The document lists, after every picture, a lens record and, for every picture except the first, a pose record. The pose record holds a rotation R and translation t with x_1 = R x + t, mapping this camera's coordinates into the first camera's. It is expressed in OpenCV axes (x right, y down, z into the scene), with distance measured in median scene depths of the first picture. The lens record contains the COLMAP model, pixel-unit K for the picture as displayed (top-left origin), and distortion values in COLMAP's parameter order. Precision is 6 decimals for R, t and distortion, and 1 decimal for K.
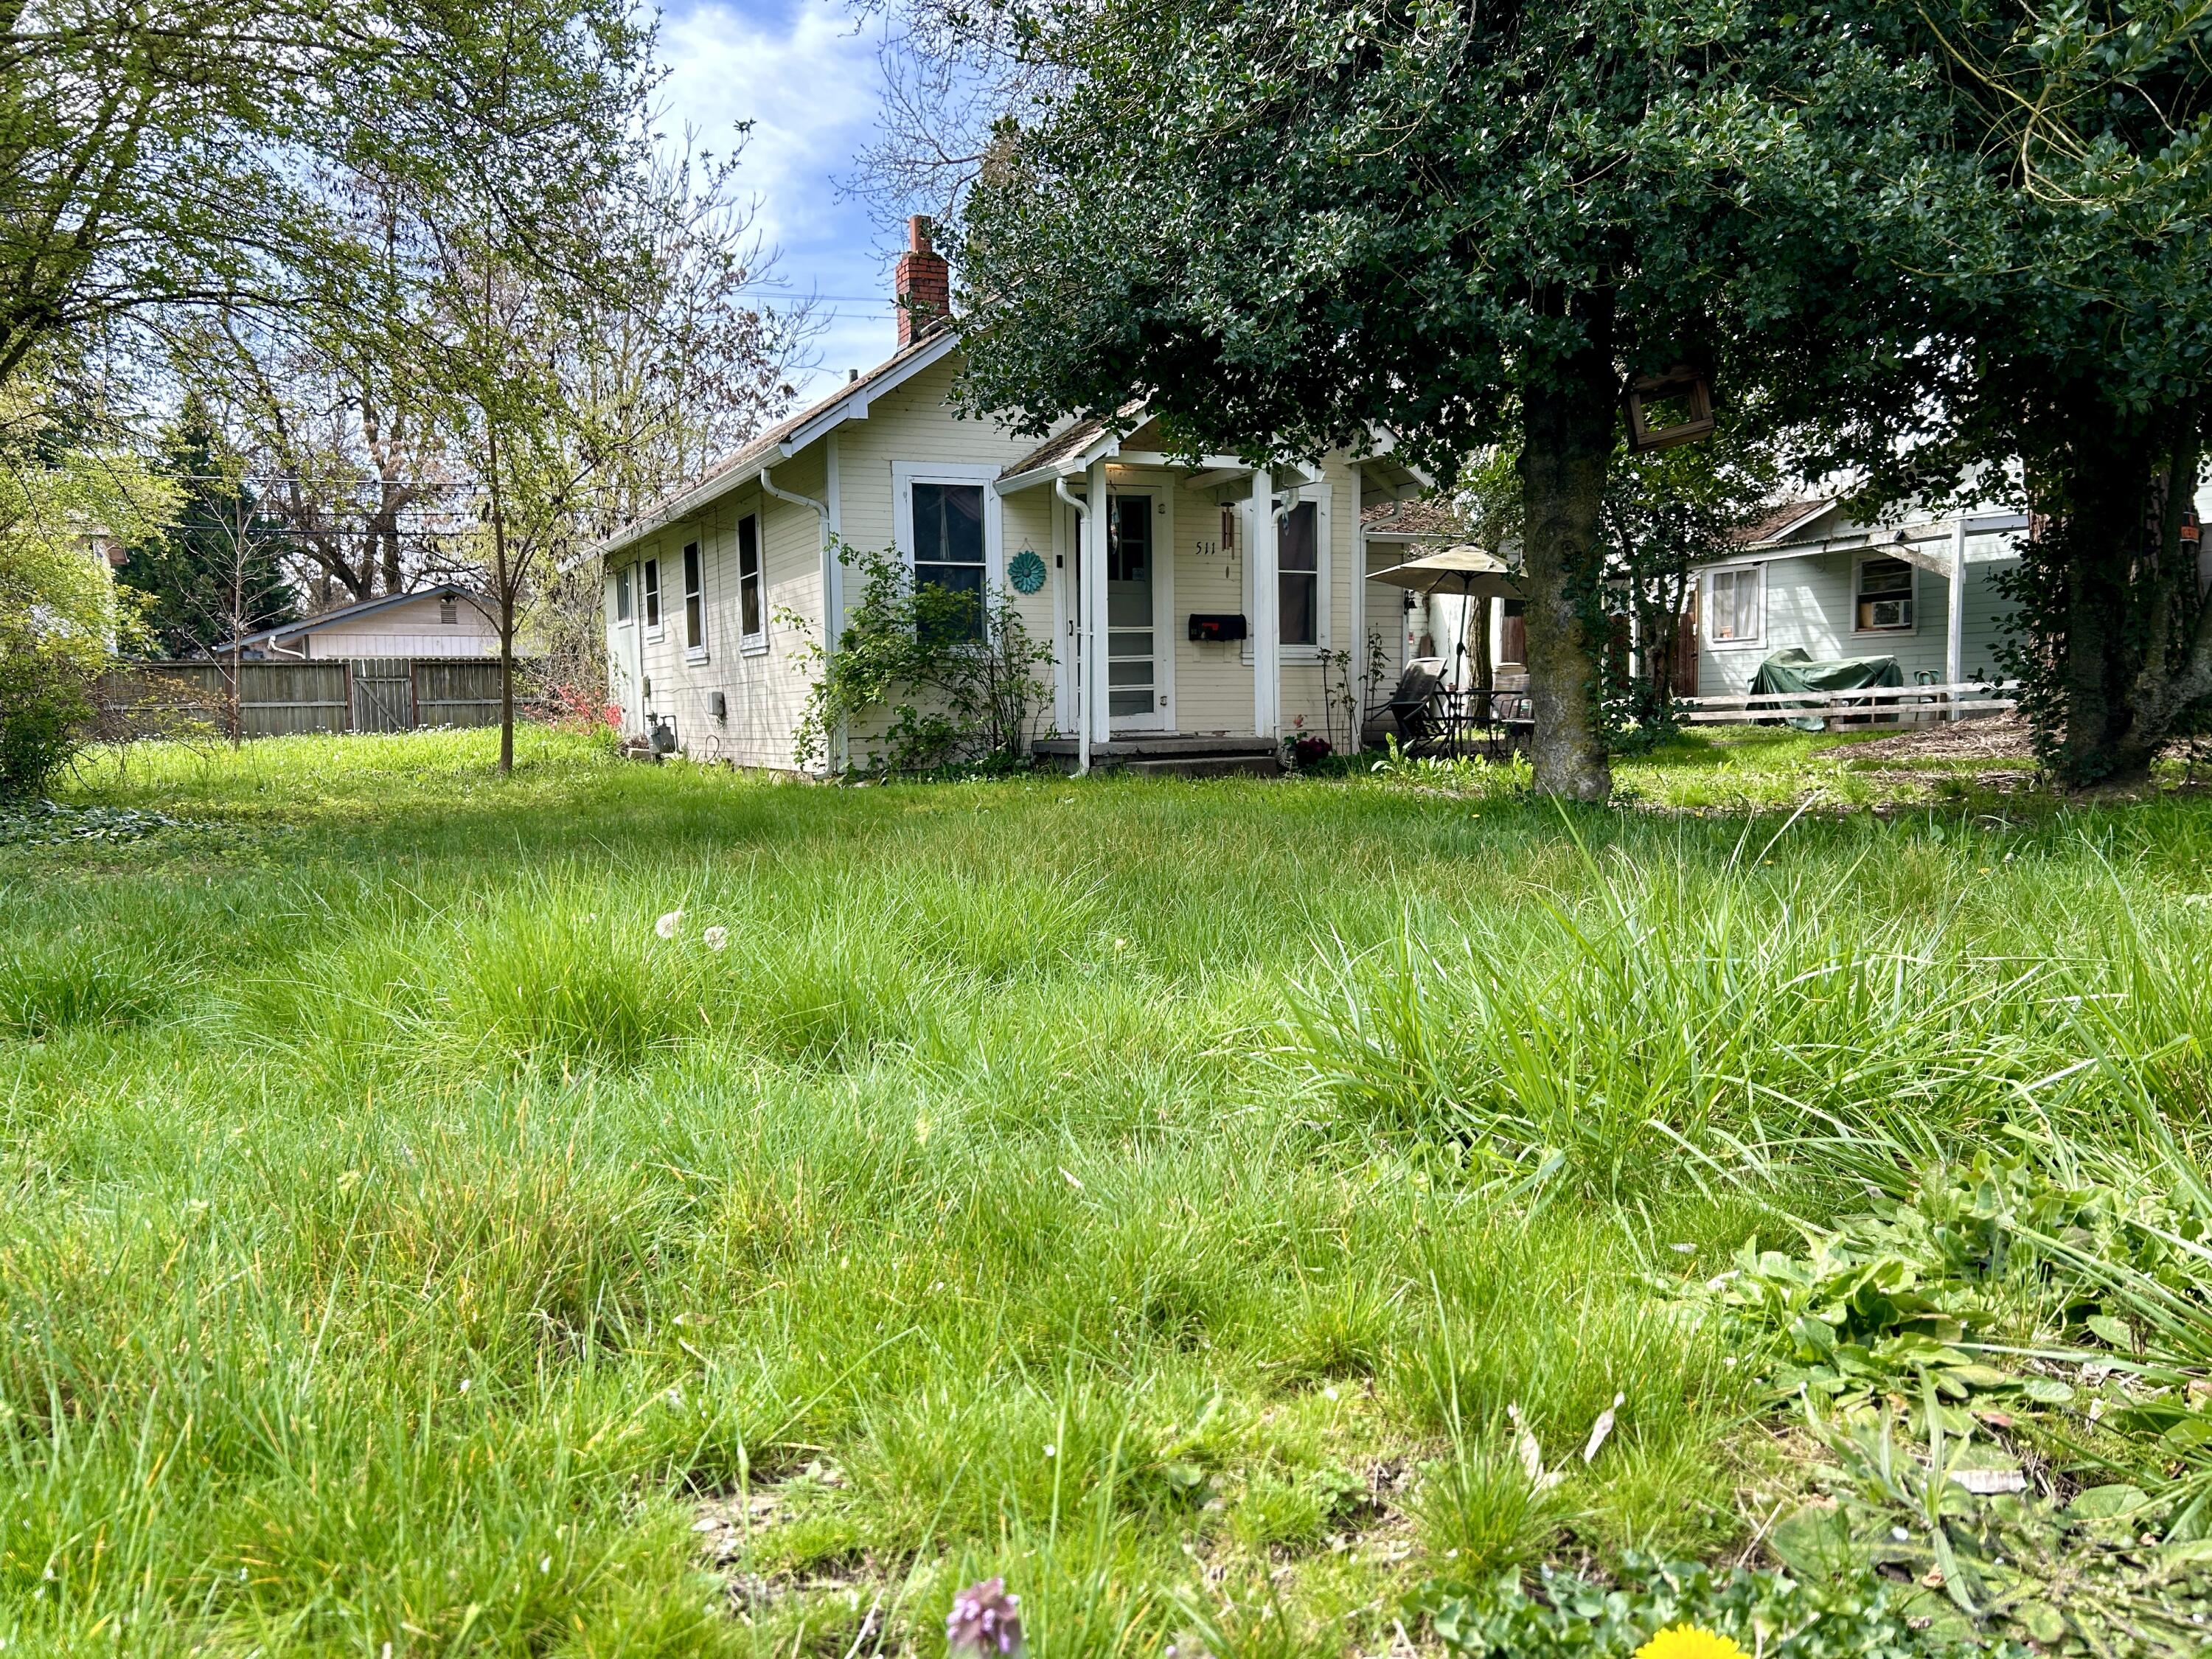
lens RADIAL K [[1646.0, 0, 1094.9], [0, 1646.0, 849.7], [0, 0, 1]] dist [0.074590, -0.091932]
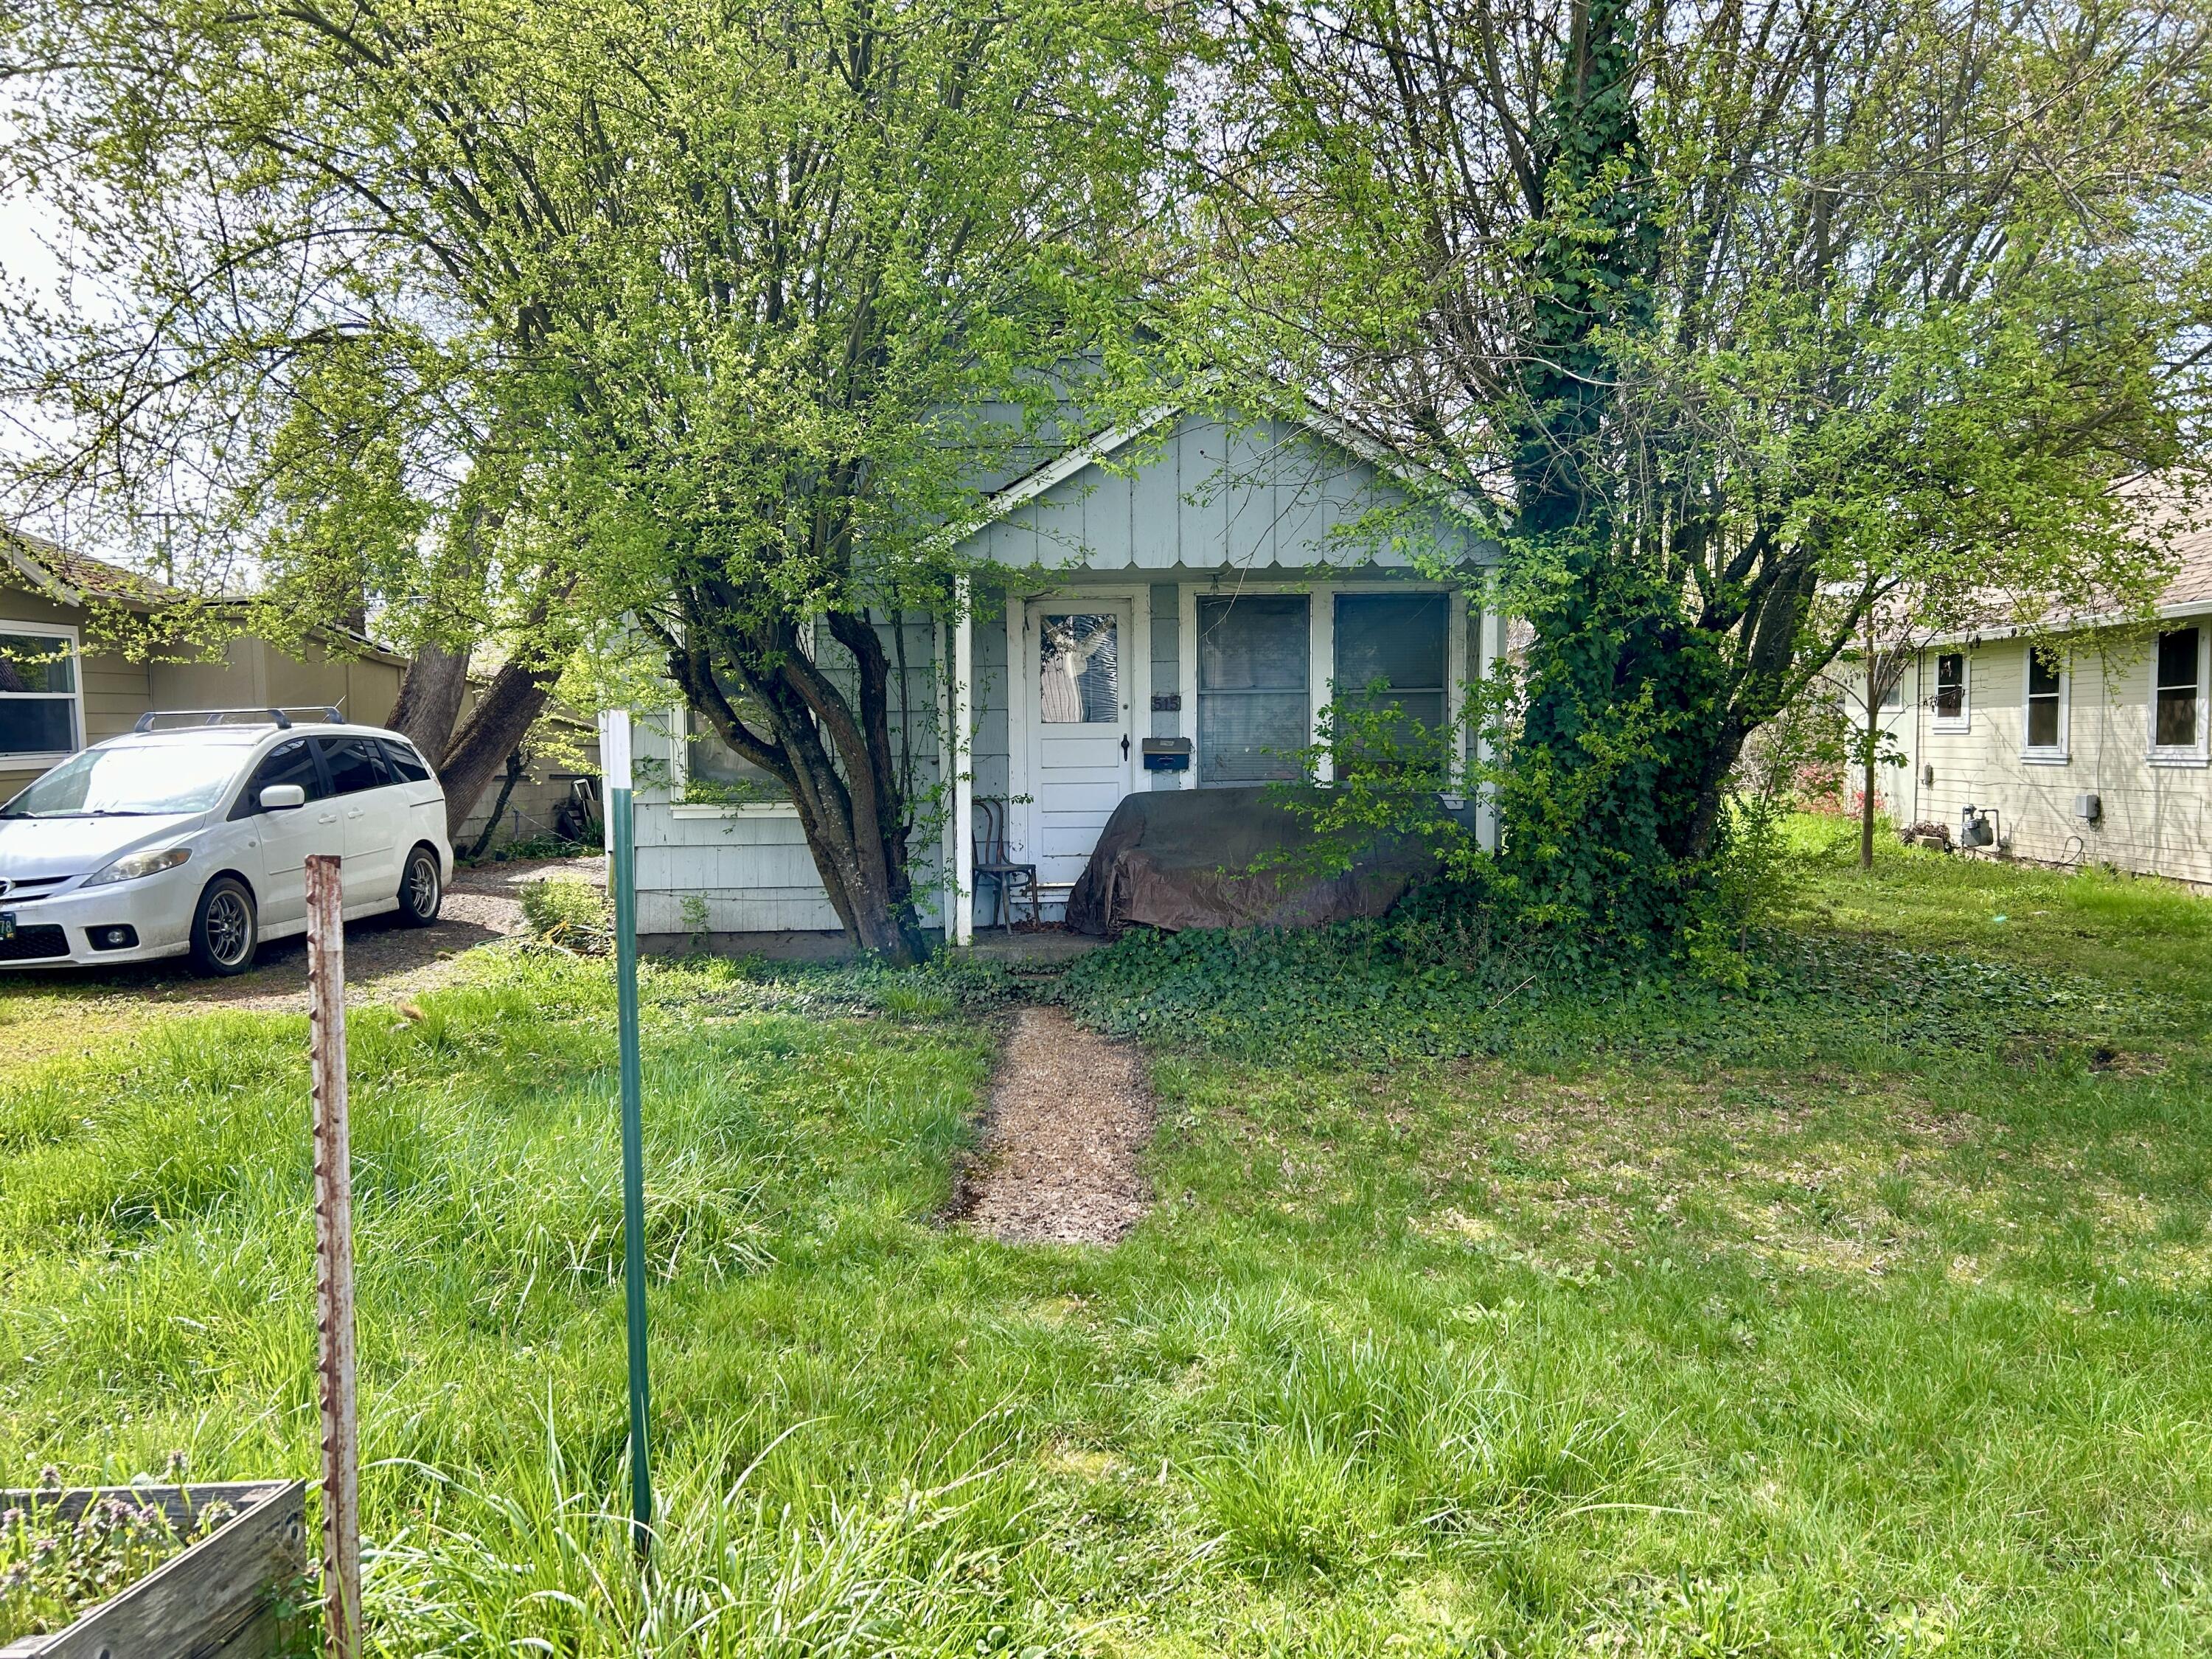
lens RADIAL K [[1646.9, 0, 1063.3], [0, 1646.9, 836.5], [0, 0, 1]] dist [0.032355, -0.003829]
pose [[0.869732, 0.035028, -0.492280, -0.314462], [-0.042406, 0.999093, -0.003831, -0.045822], [0.491700, 0.024207, 0.870428, -0.223335]]
